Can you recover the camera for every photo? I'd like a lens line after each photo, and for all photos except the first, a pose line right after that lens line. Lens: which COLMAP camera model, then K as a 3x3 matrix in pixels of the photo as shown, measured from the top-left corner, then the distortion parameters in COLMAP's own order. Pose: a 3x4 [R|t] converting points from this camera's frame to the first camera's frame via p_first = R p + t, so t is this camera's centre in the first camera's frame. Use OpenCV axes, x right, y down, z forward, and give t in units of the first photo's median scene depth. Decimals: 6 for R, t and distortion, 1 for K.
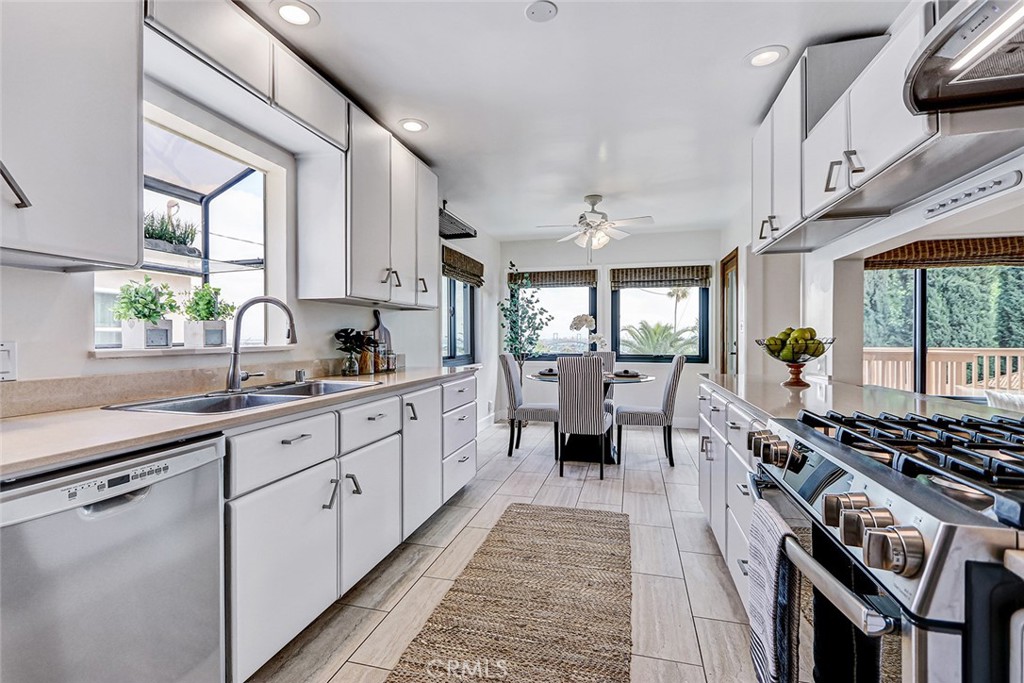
lens RADIAL K [[460.9, 0, 513.0], [0, 460.9, 331.9], [0, 0, 1]] dist [0.000119, 0.001122]
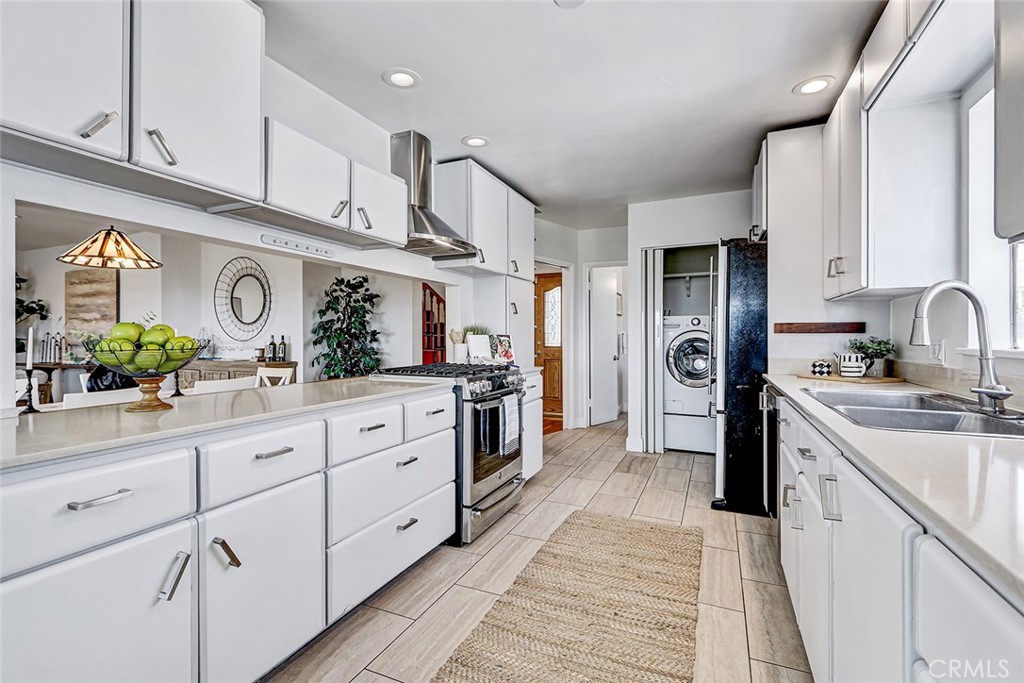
lens RADIAL K [[460.9, 0, 510.8], [0, 460.9, 336.3], [0, 0, 1]] dist [0.000119, 0.001122]
pose [[-0.985472, -0.001713, 0.169828, 0.020147], [-0.003168, 0.999961, -0.008295, 0.016283], [-0.169807, -0.008712, -0.985439, 1.591500]]
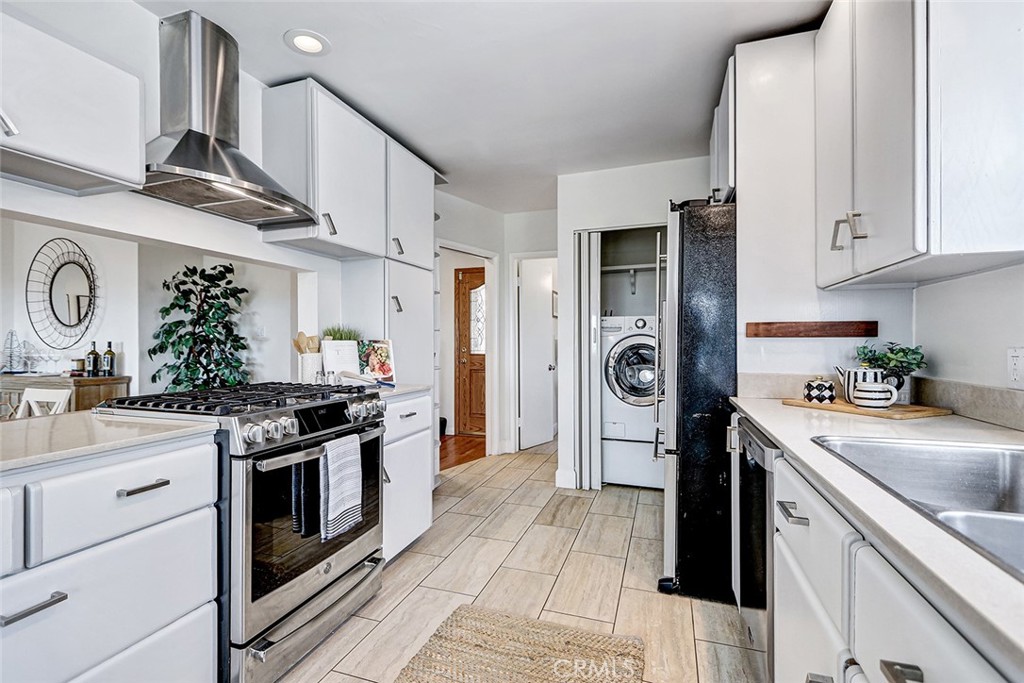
lens RADIAL K [[460.9, 0, 510.1], [0, 460.9, 341.2], [0, 0, 1]] dist [0.000119, 0.001122]
pose [[-0.996954, 0.000326, 0.077997, -0.100811], [-0.000454, 0.999950, -0.009990, 0.010957], [-0.077996, -0.009995, -0.996904, 1.130219]]
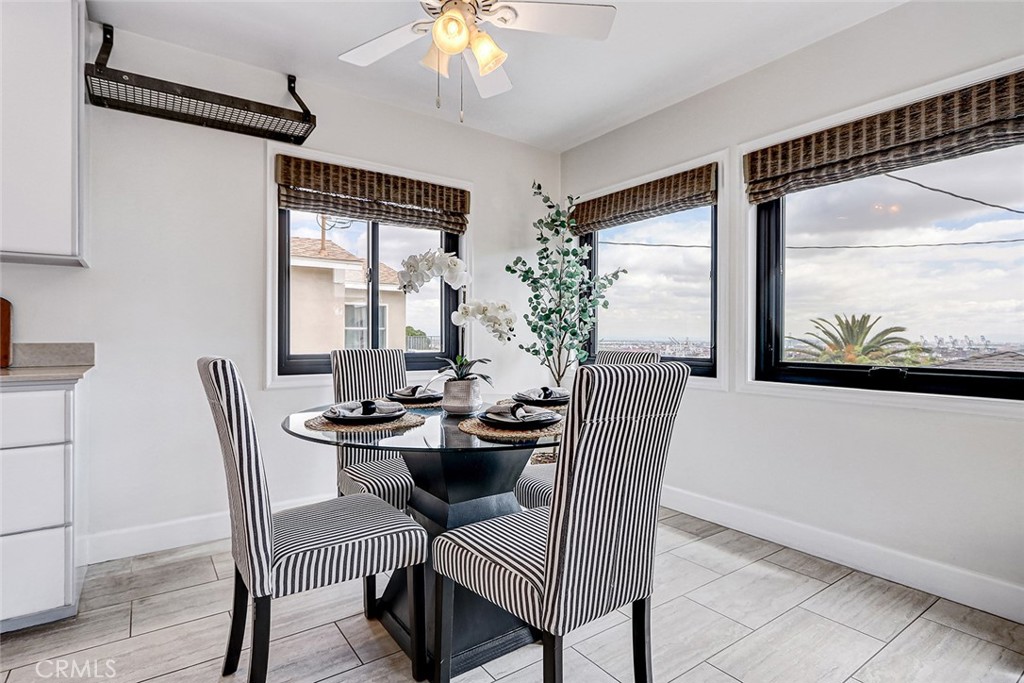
lens RADIAL K [[534.9, 0, 511.2], [0, 534.9, 338.5], [0, 0, 1]] dist [-0.001504, -0.000282]
pose [[0.769943, -0.005267, -0.638091, 0.915164], [0.006921, 0.999976, 0.000097, 0.069696], [0.638075, -0.004491, 0.769961, 1.297545]]
